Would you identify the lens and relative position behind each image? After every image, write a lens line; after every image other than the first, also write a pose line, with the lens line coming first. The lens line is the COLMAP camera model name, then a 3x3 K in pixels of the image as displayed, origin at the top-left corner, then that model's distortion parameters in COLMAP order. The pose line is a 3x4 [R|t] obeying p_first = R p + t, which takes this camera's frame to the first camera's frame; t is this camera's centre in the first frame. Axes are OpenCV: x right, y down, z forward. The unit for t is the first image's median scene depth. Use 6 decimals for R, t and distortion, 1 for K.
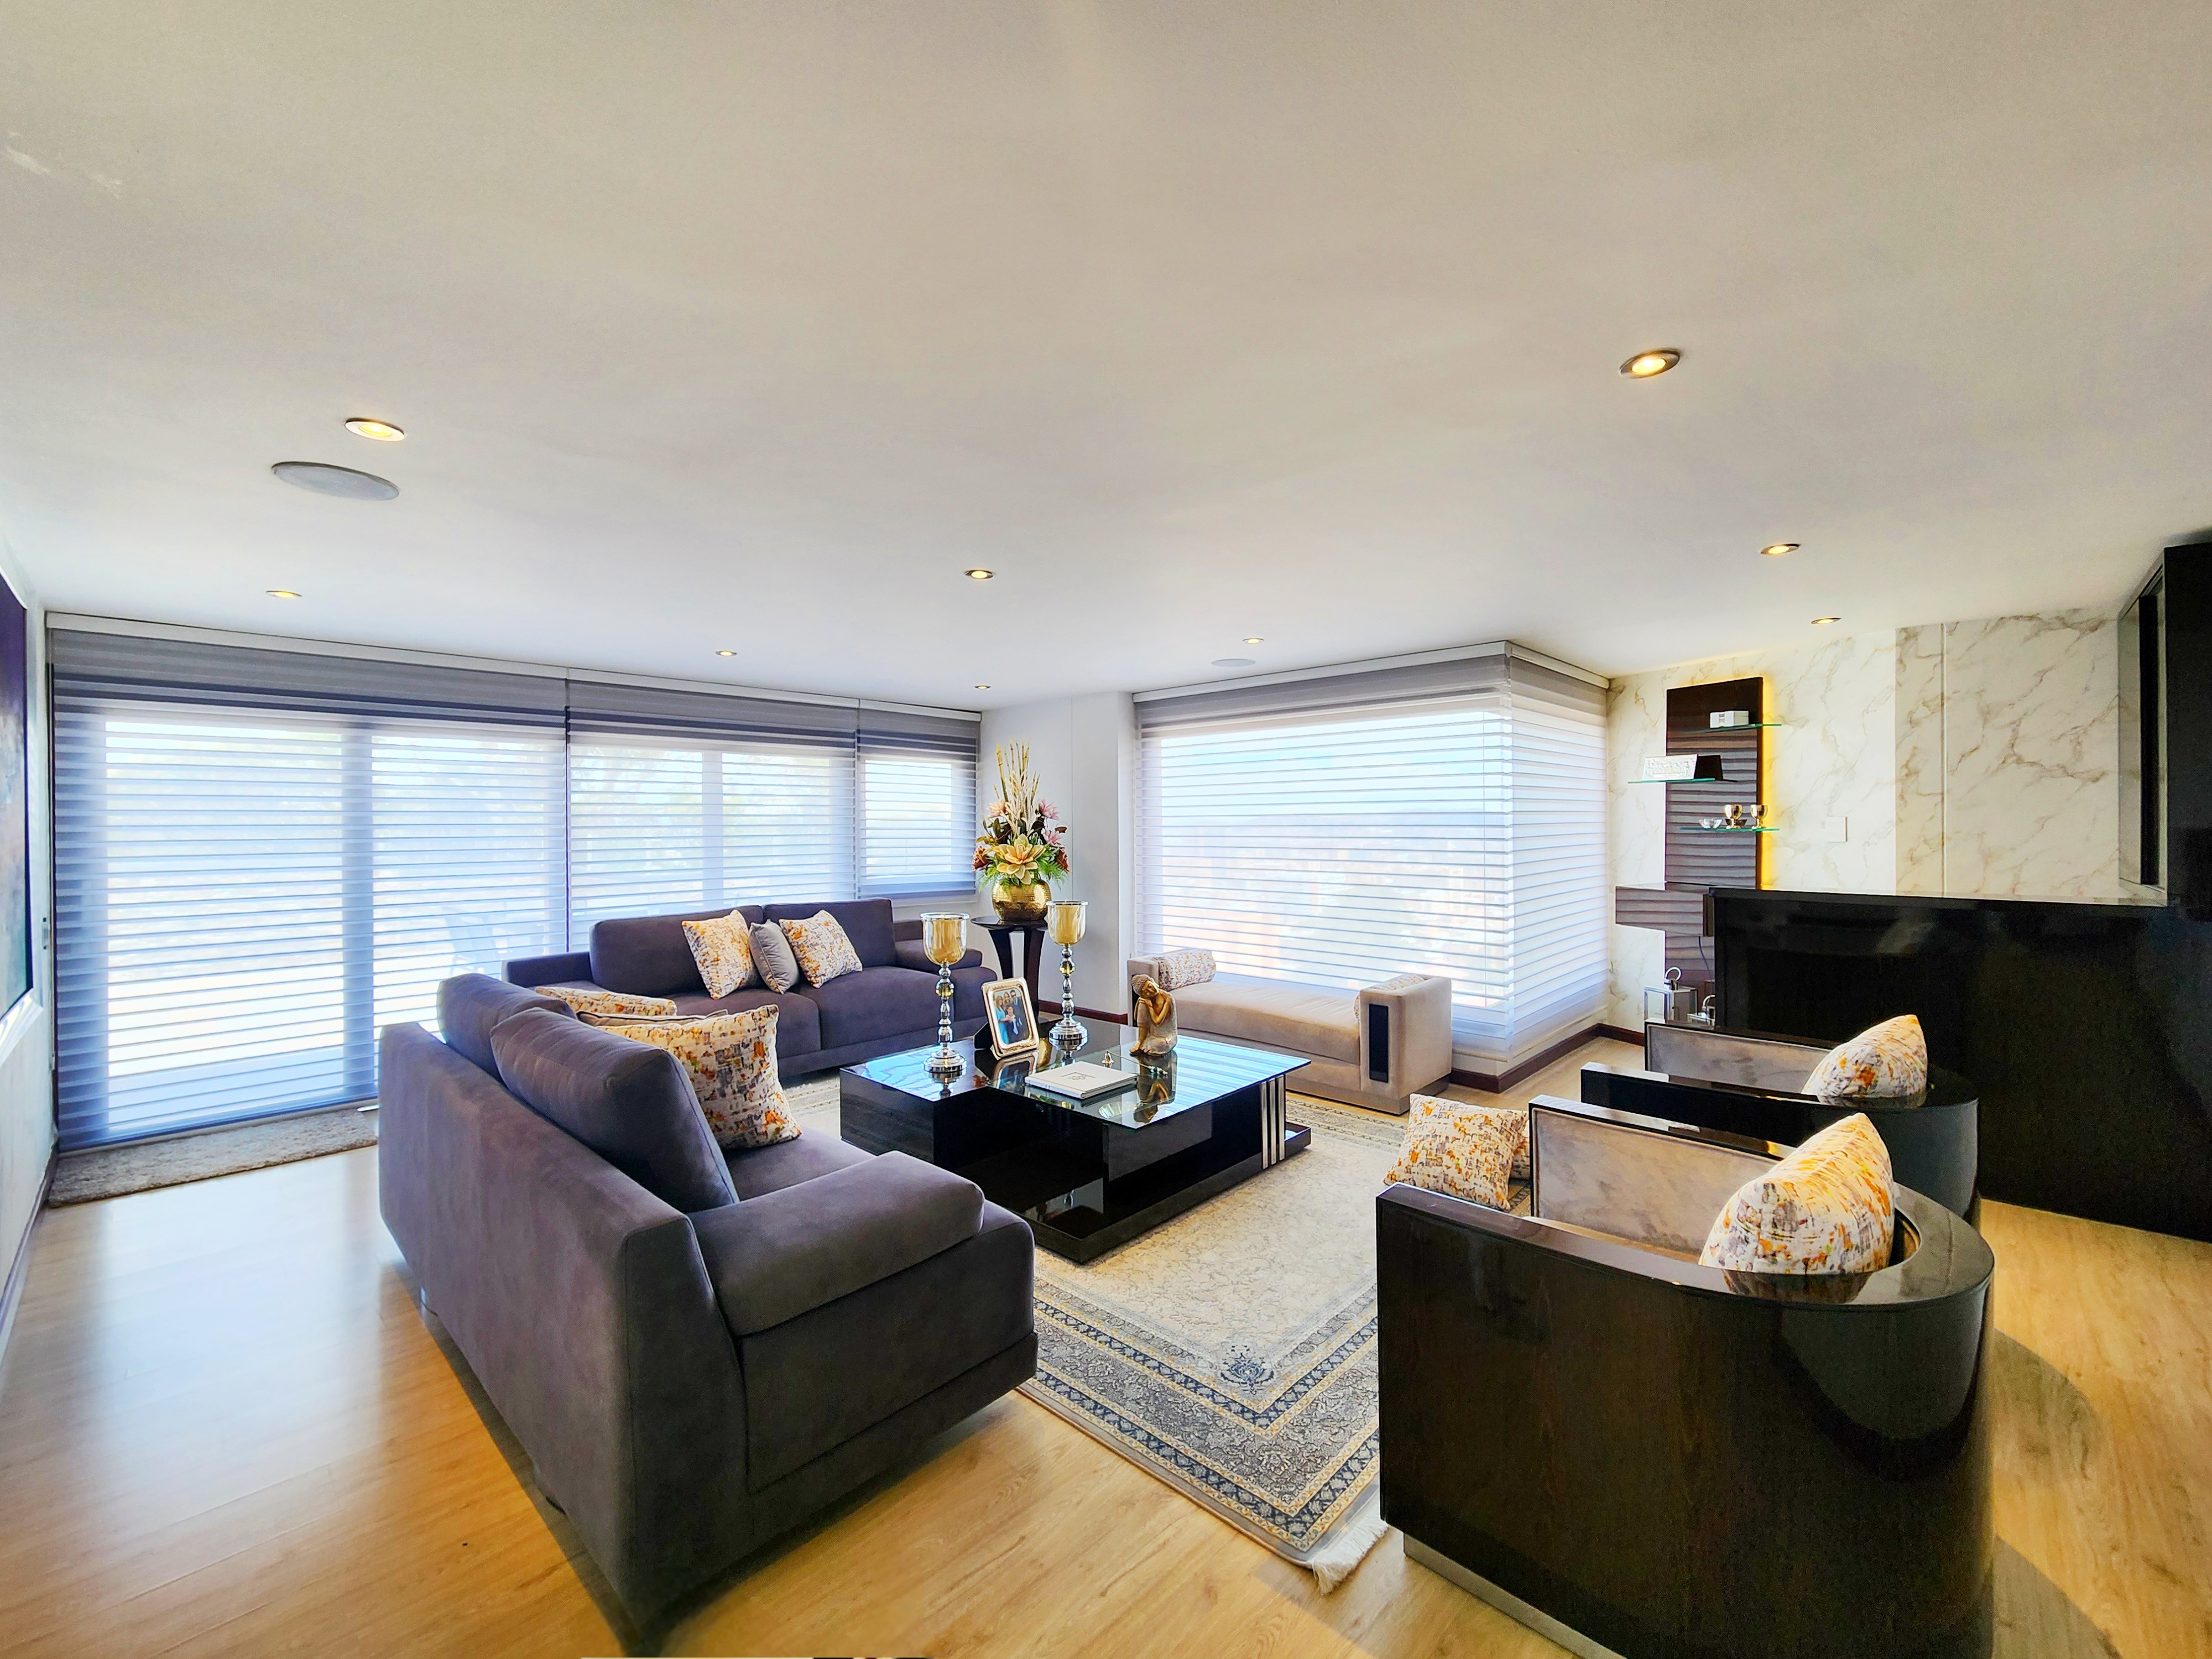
lens RADIAL K [[899.5, 0, 1108.7], [0, 899.5, 825.4], [0, 0, 1]] dist [0.002012, 0.000358]
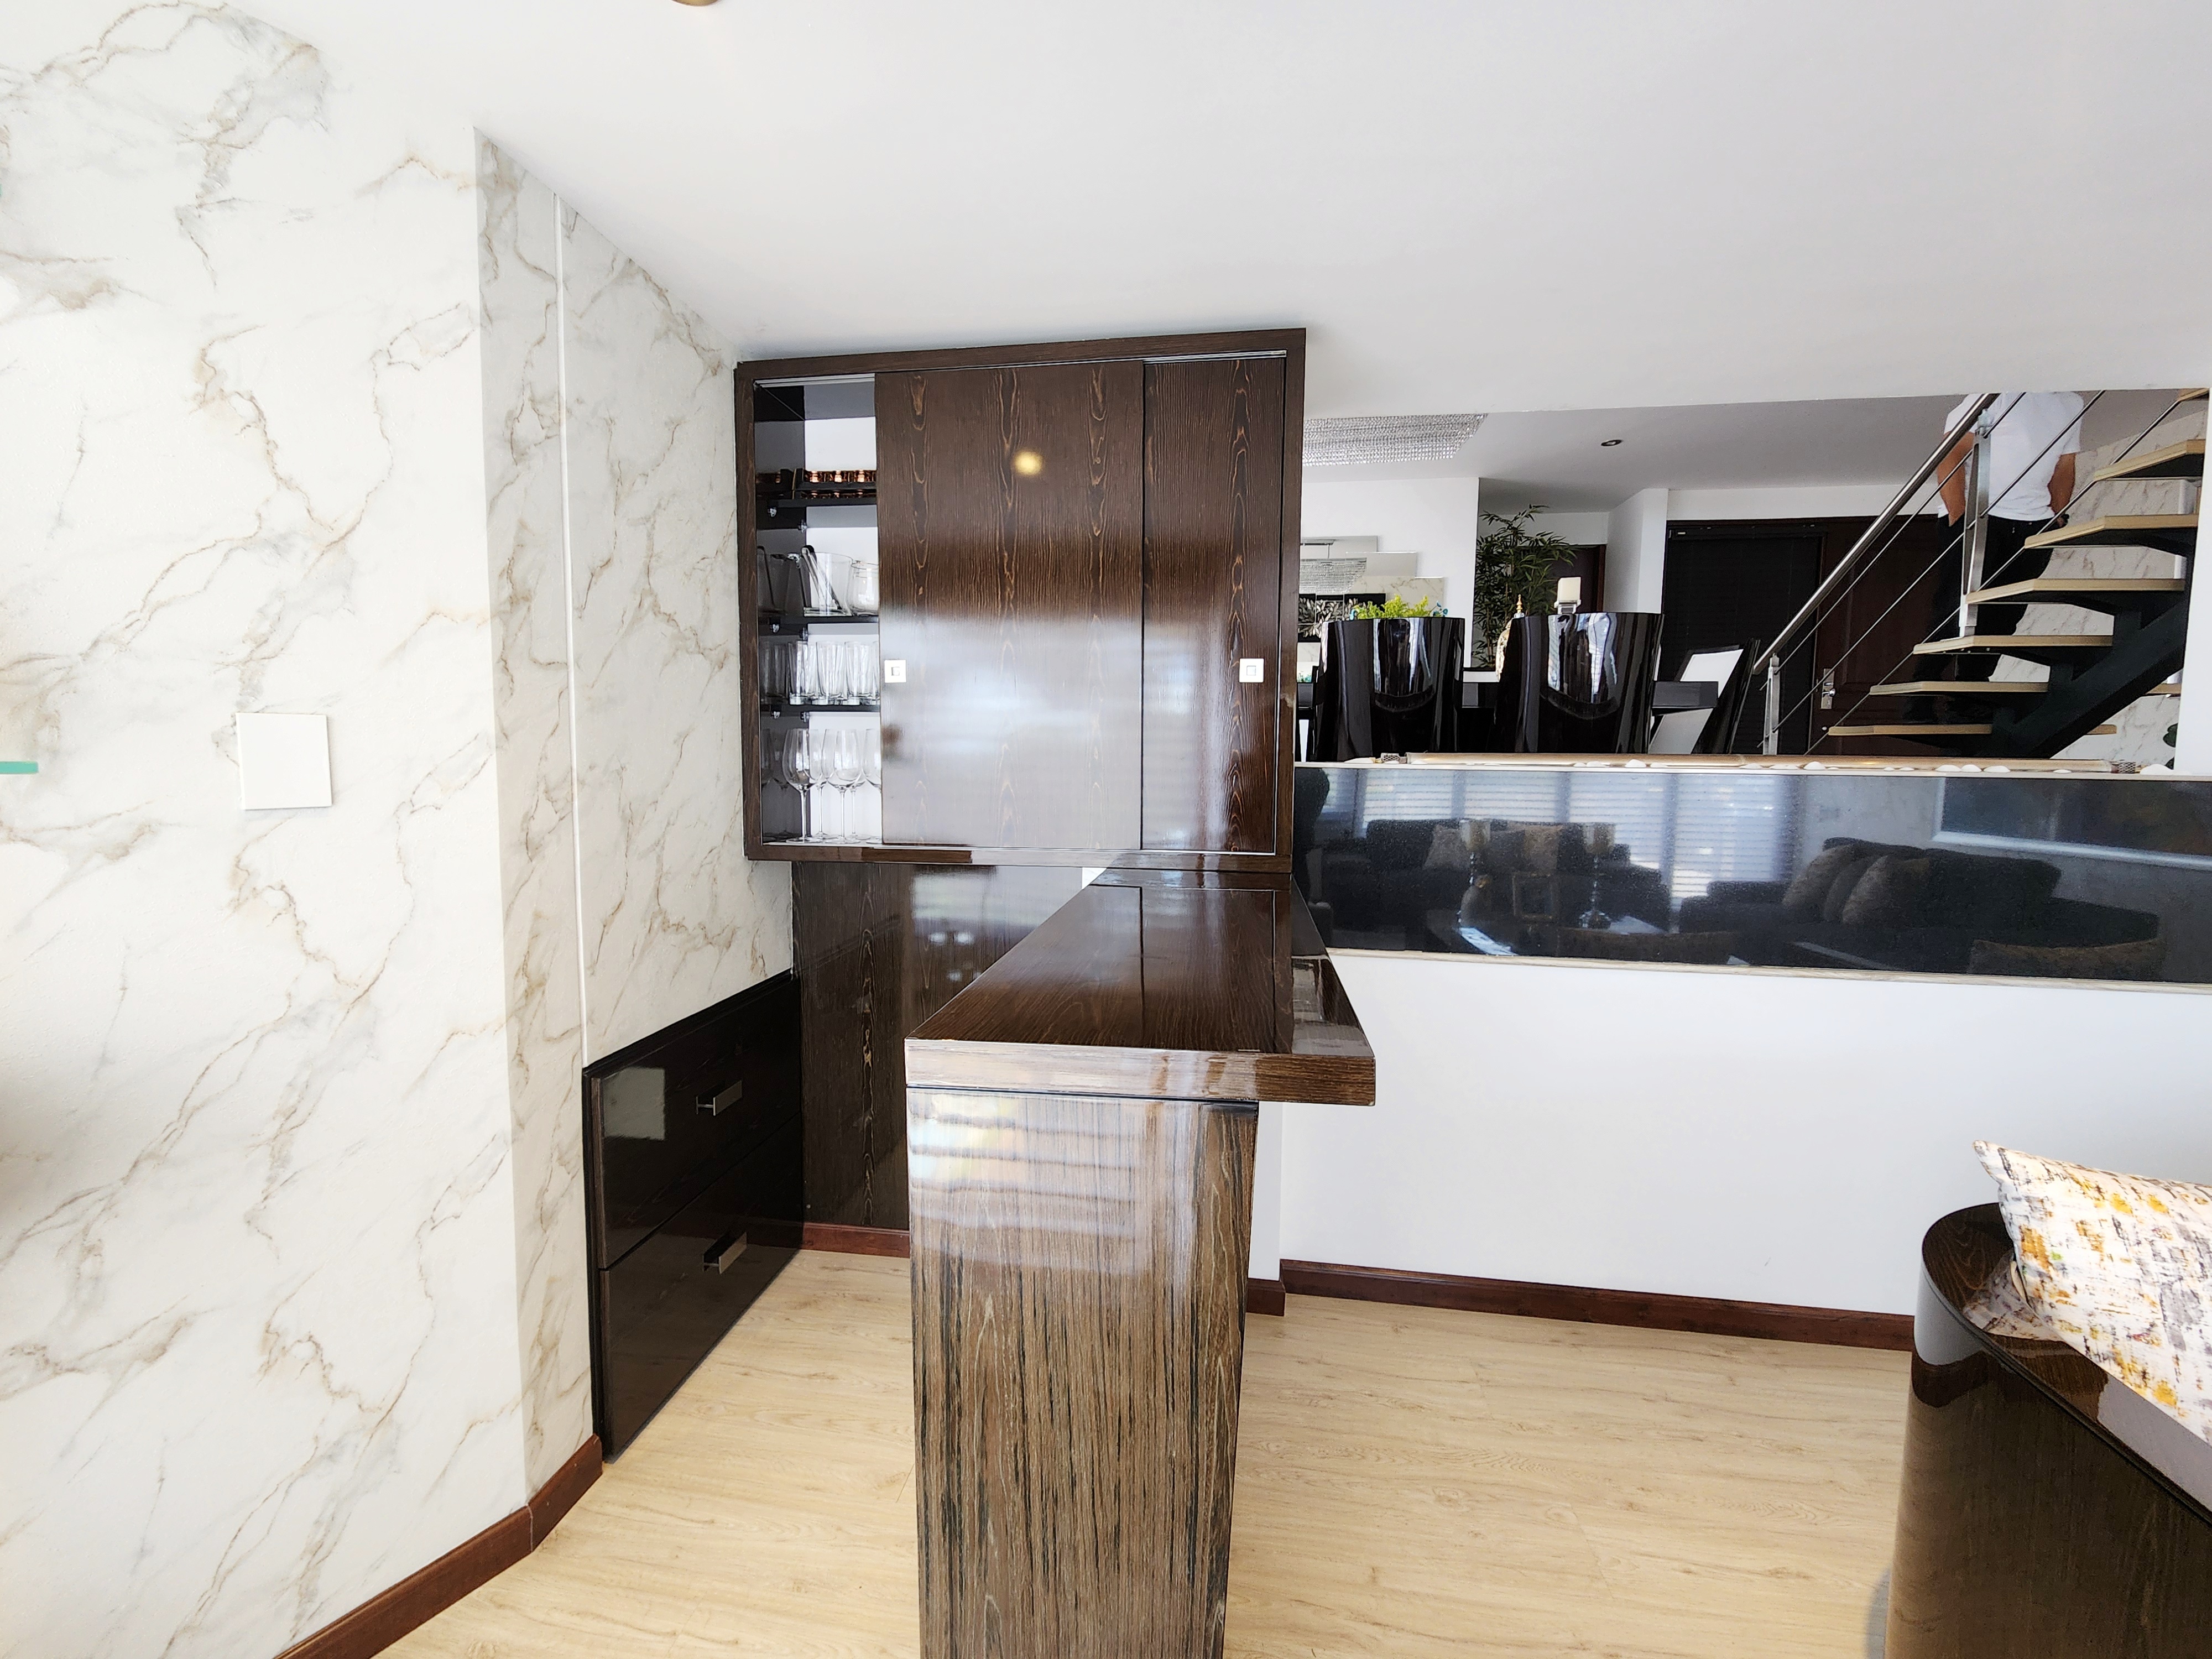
lens RADIAL K [[899.5, 0, 1108.7], [0, 899.5, 825.4], [0, 0, 1]] dist [0.002012, 0.000358]
pose [[-0.570868, -0.067017, 0.818302, 0.483374], [-0.005169, 0.996937, 0.078041, 0.001335], [-0.821026, 0.040322, -0.569466, 1.038777]]
